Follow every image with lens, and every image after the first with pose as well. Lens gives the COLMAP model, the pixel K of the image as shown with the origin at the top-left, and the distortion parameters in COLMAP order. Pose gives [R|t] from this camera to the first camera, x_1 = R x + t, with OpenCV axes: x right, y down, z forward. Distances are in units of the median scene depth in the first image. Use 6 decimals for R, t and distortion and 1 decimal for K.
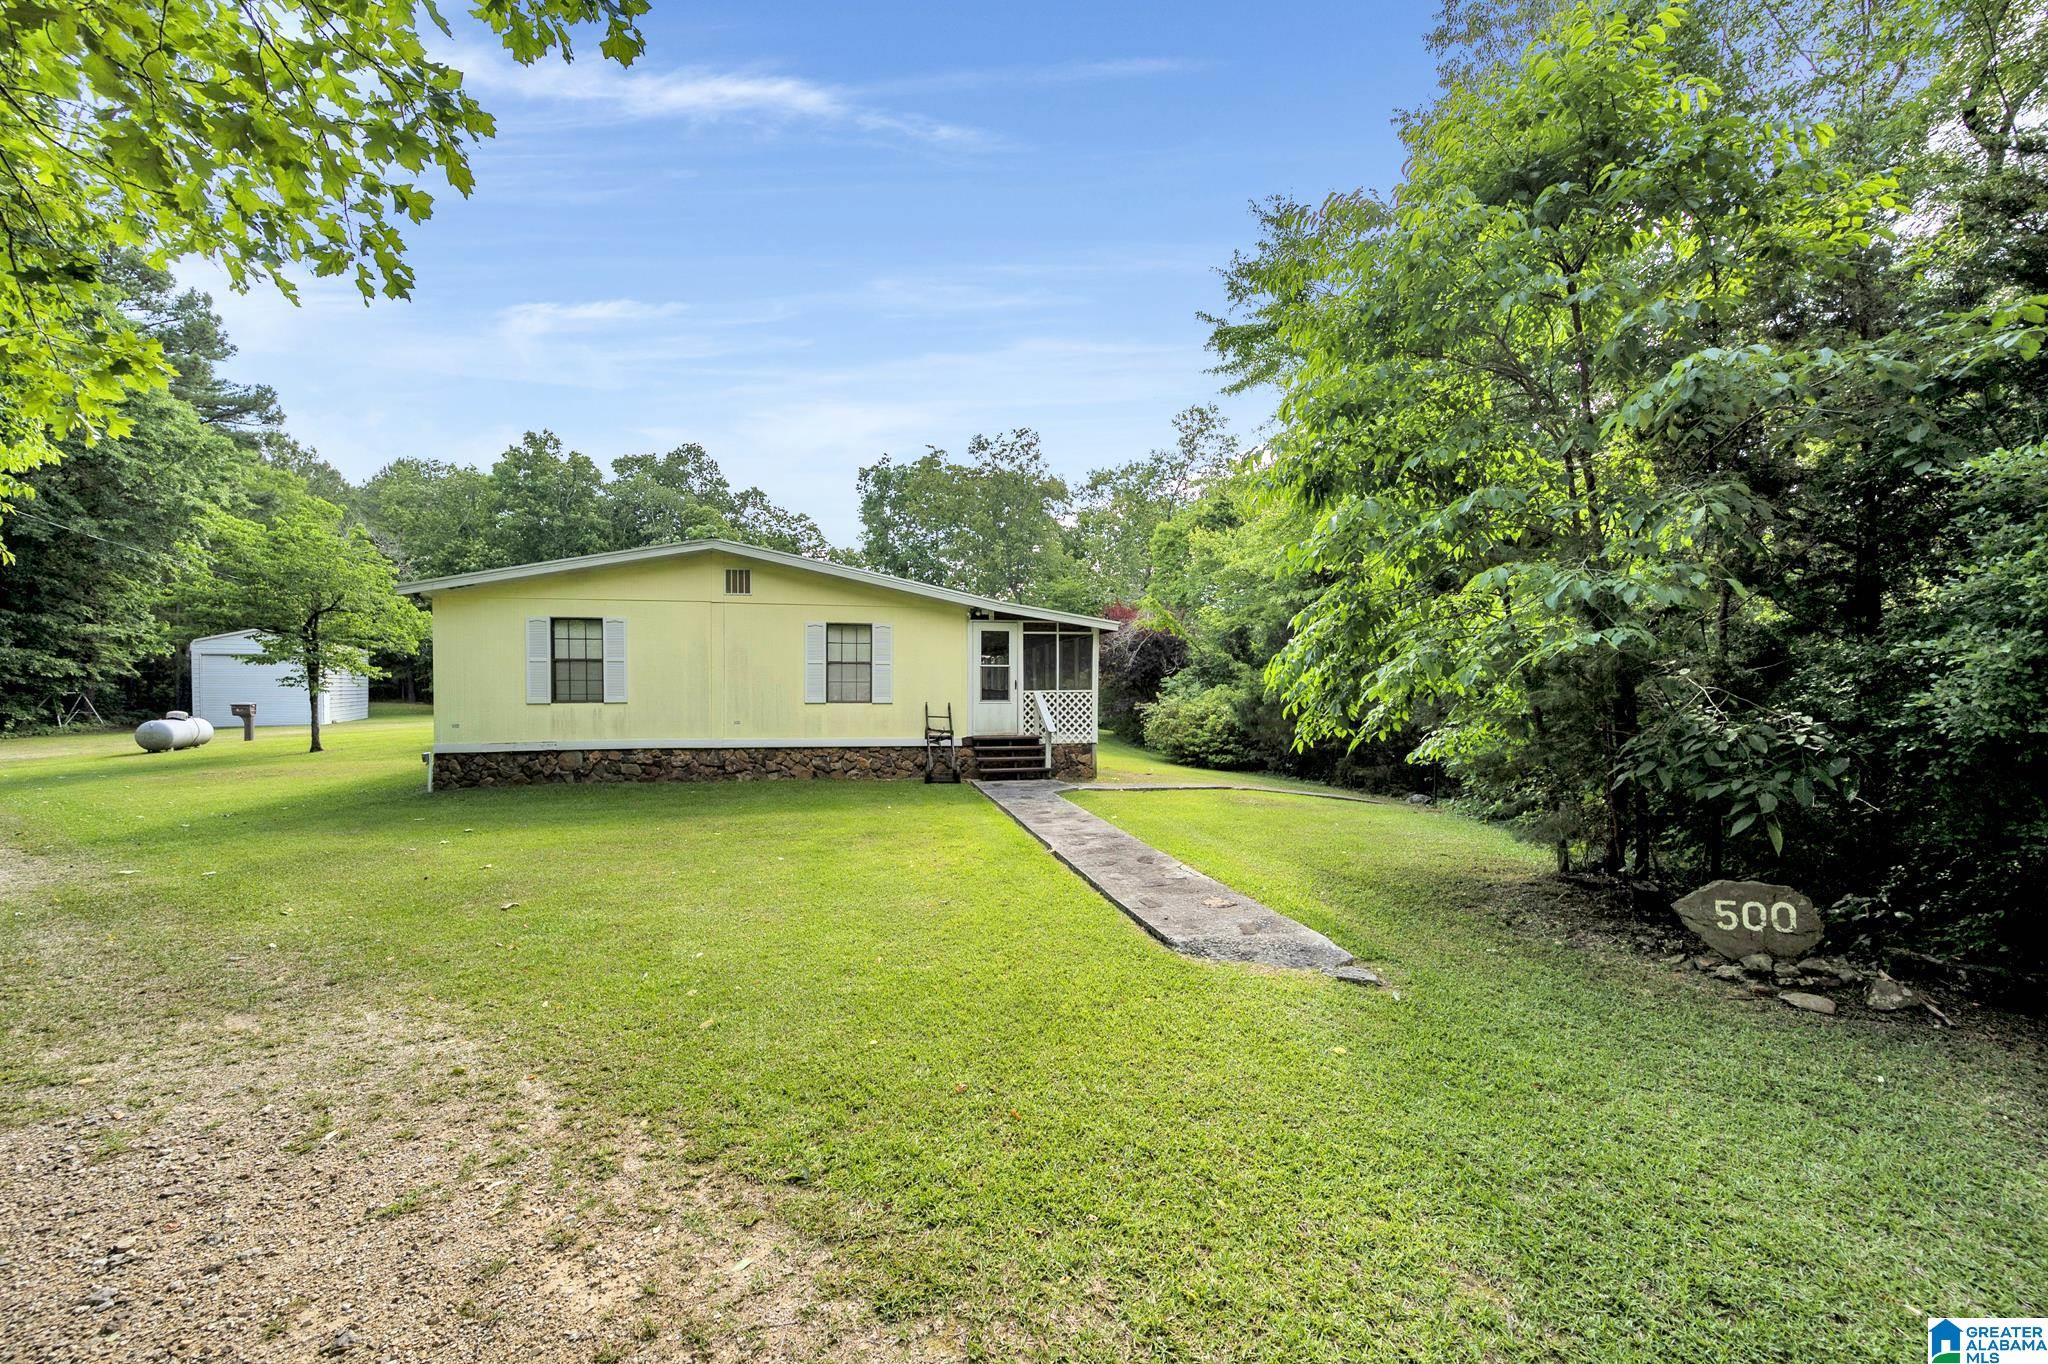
lens RADIAL K [[798.0, 0, 1027.7], [0, 798.0, 692.1], [0, 0, 1]] dist [0.000019, -0.000044]
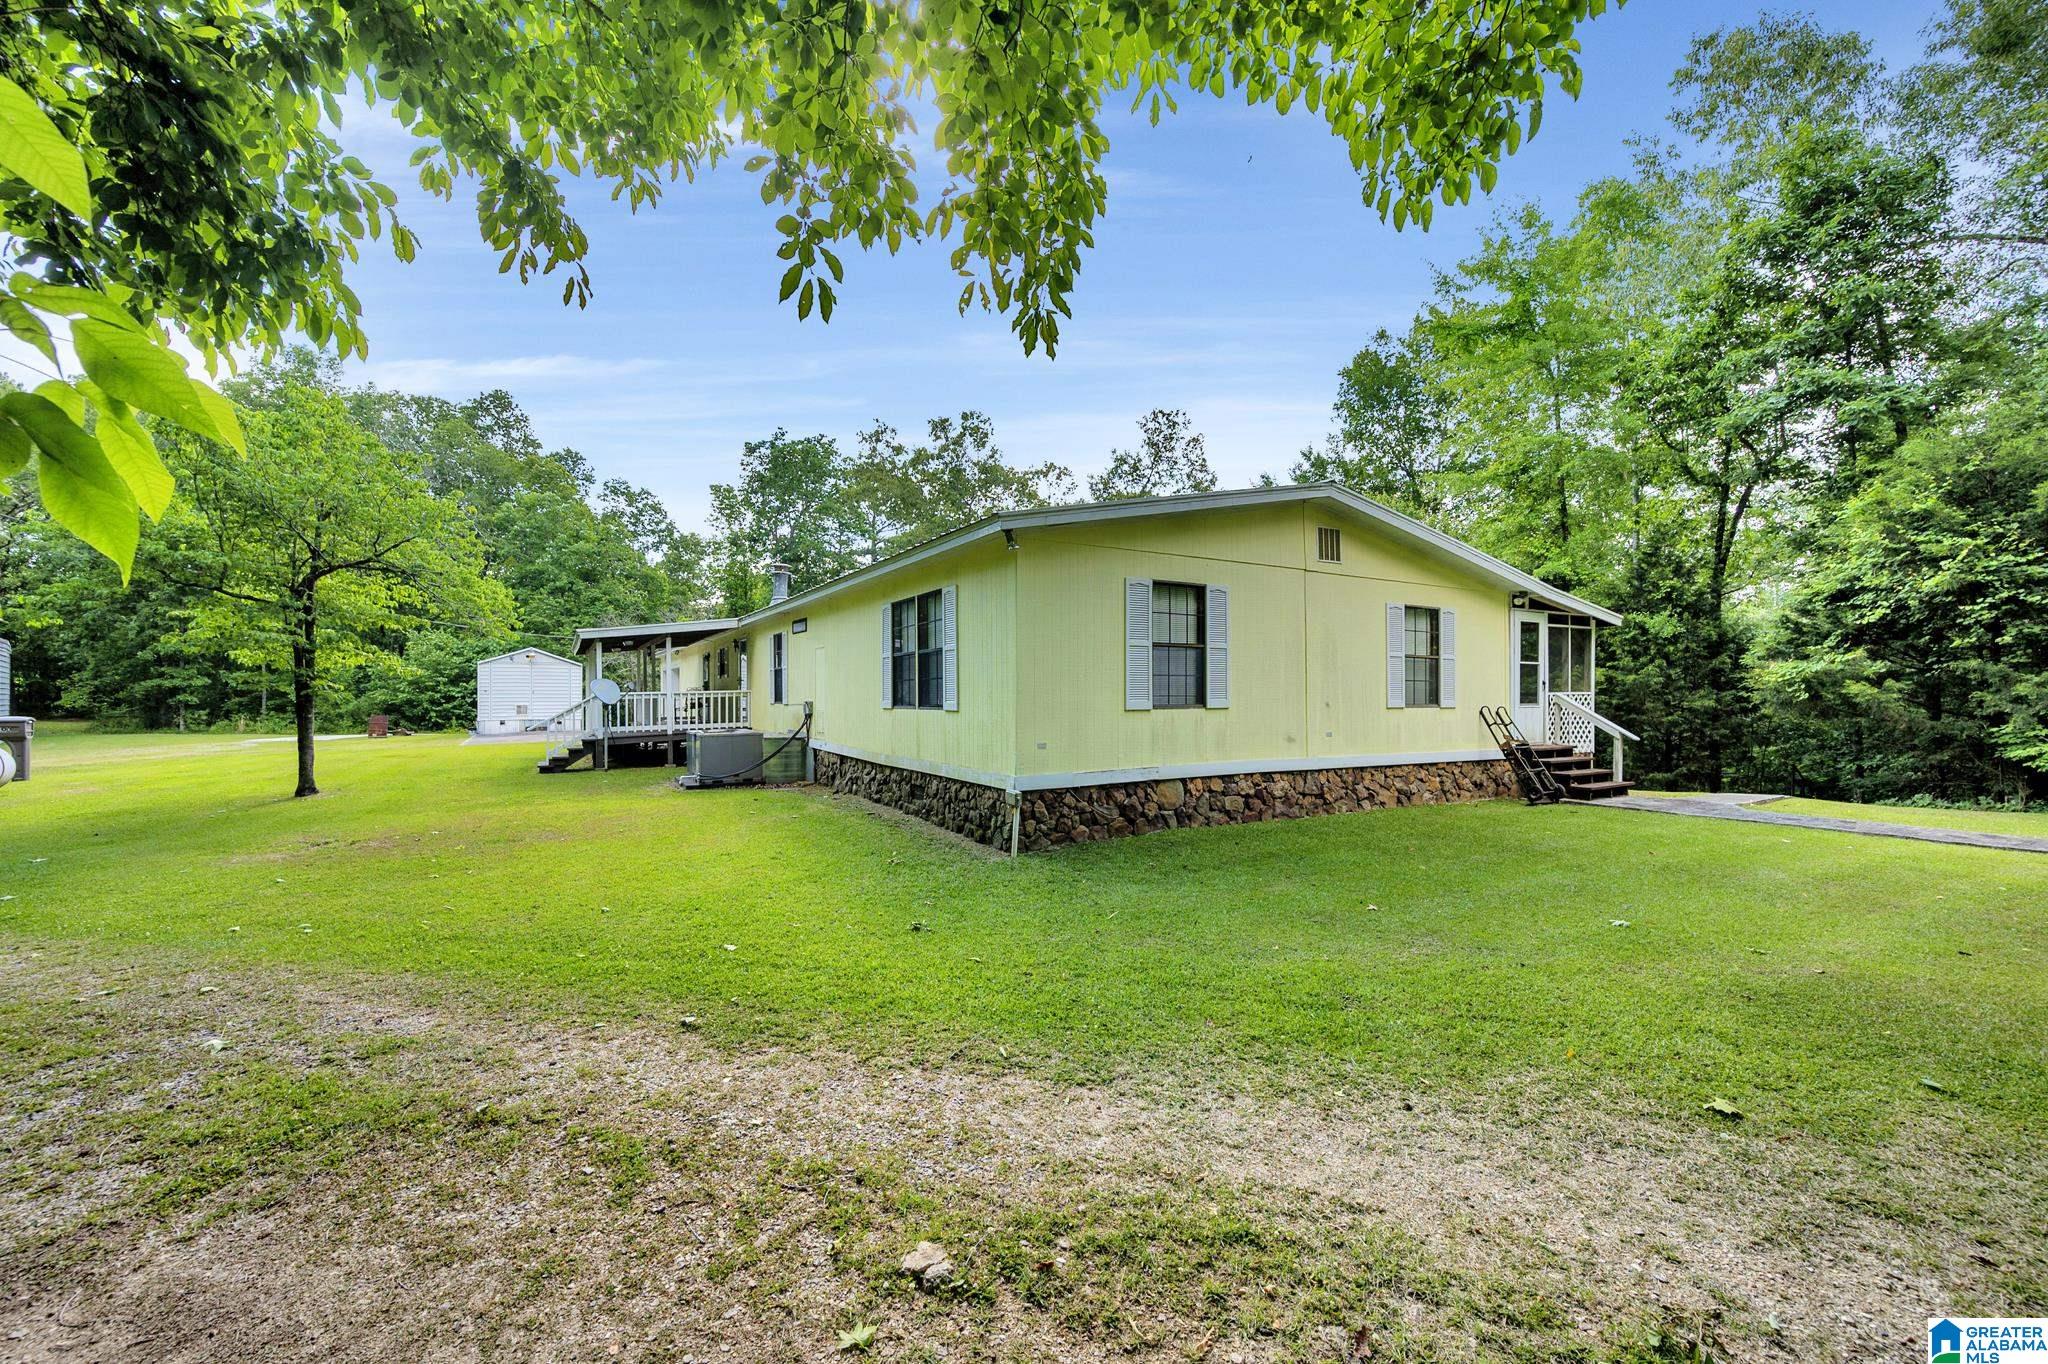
lens RADIAL K [[802.9, 0, 1023.6], [0, 802.9, 676.3], [0, 0, 1]] dist [-0.000043, 0.000410]
pose [[0.950070, 0.007829, 0.311937, -0.849152], [0.001268, 0.999580, -0.028949, 0.005495], [-0.312033, 0.027899, 0.949662, 0.373341]]
